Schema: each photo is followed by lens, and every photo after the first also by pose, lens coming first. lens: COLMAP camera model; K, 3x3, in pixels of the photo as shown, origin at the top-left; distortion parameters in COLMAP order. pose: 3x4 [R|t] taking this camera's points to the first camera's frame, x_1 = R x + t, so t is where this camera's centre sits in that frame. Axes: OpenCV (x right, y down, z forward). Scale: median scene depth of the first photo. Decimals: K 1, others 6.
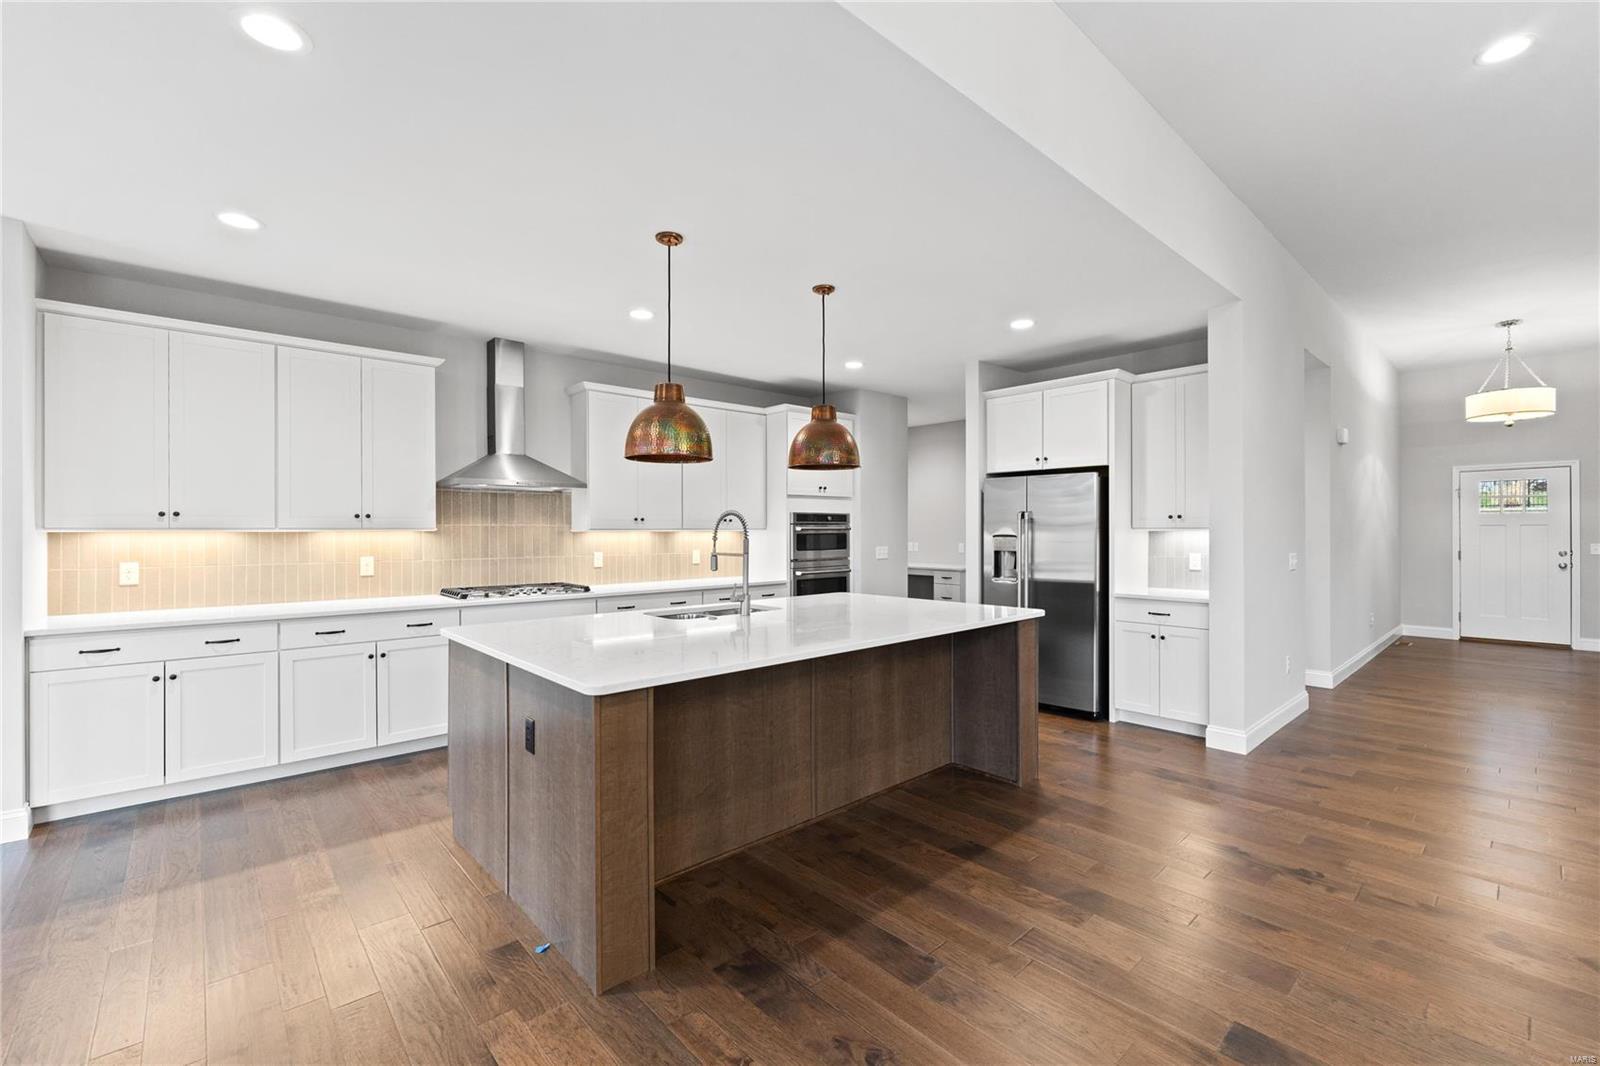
lens RADIAL K [[681.5, 0, 802.9], [0, 681.5, 528.2], [0, 0, 1]] dist [-0.002453, -0.000096]
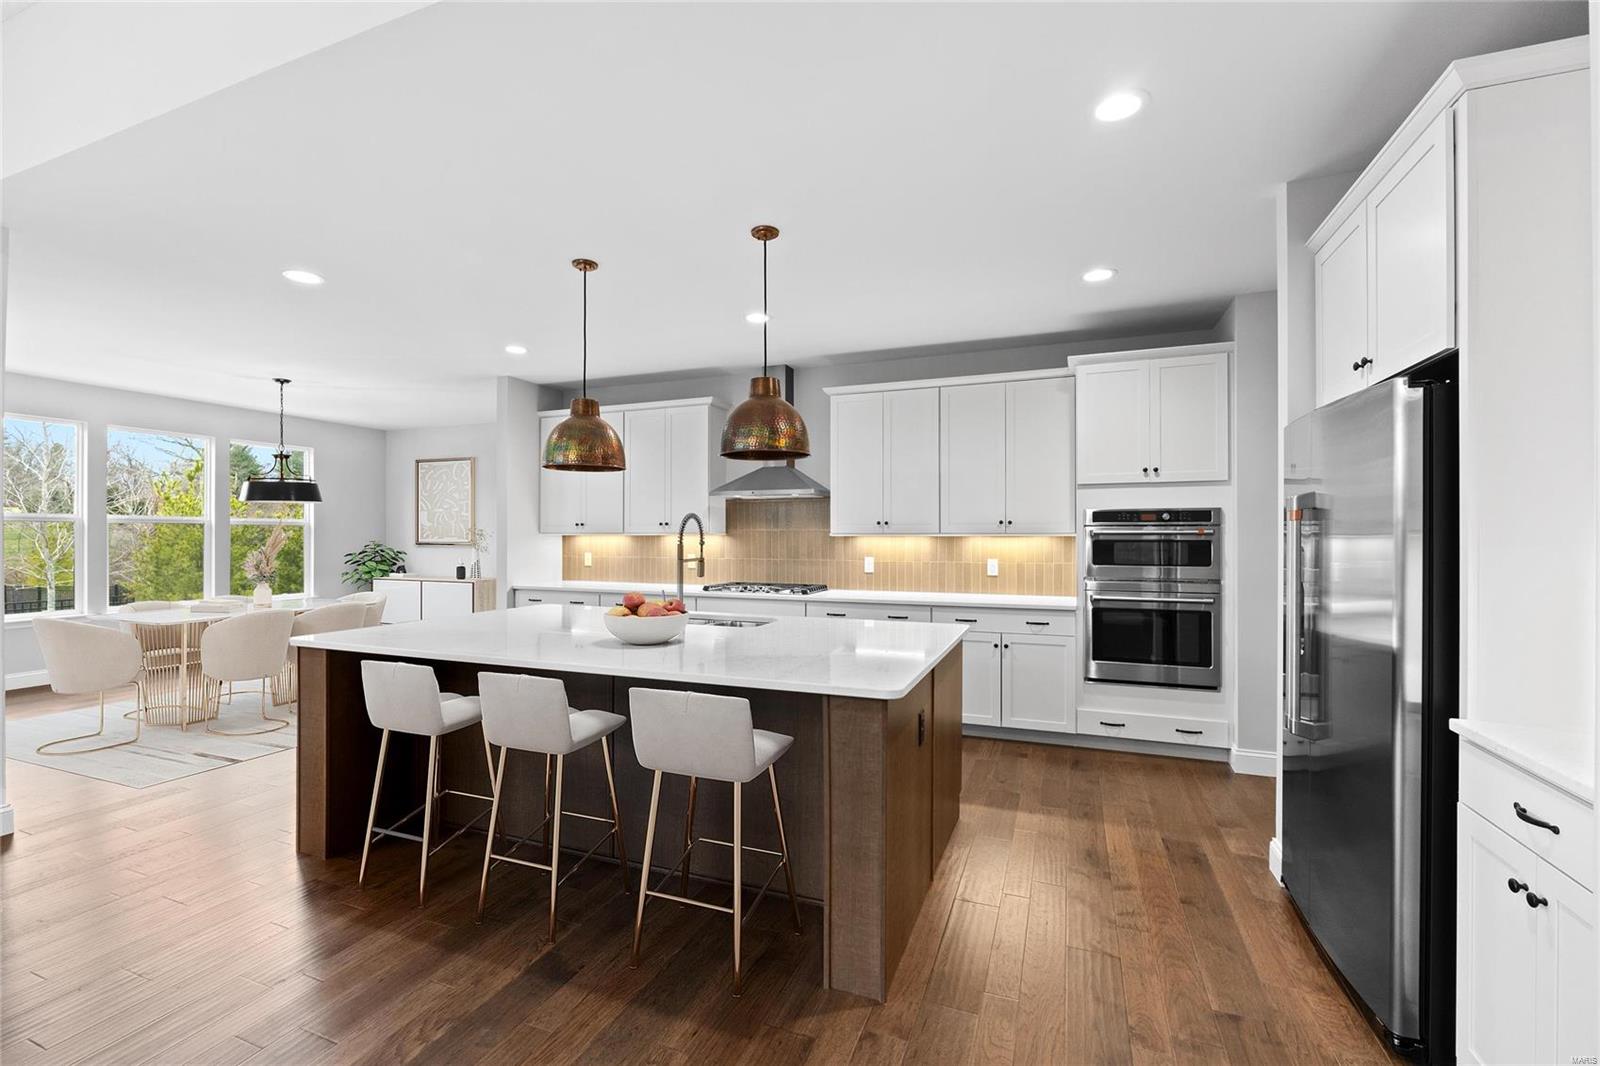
lens RADIAL K [[678.2, 0, 797.3], [0, 678.2, 539.5], [0, 0, 1]] dist [-0.014670, -0.000073]
pose [[0.440028, 0.007174, -0.897956, 0.575762], [0.001481, 0.999961, 0.008715, 0.001366], [0.897983, -0.005165, 0.440000, 0.523349]]
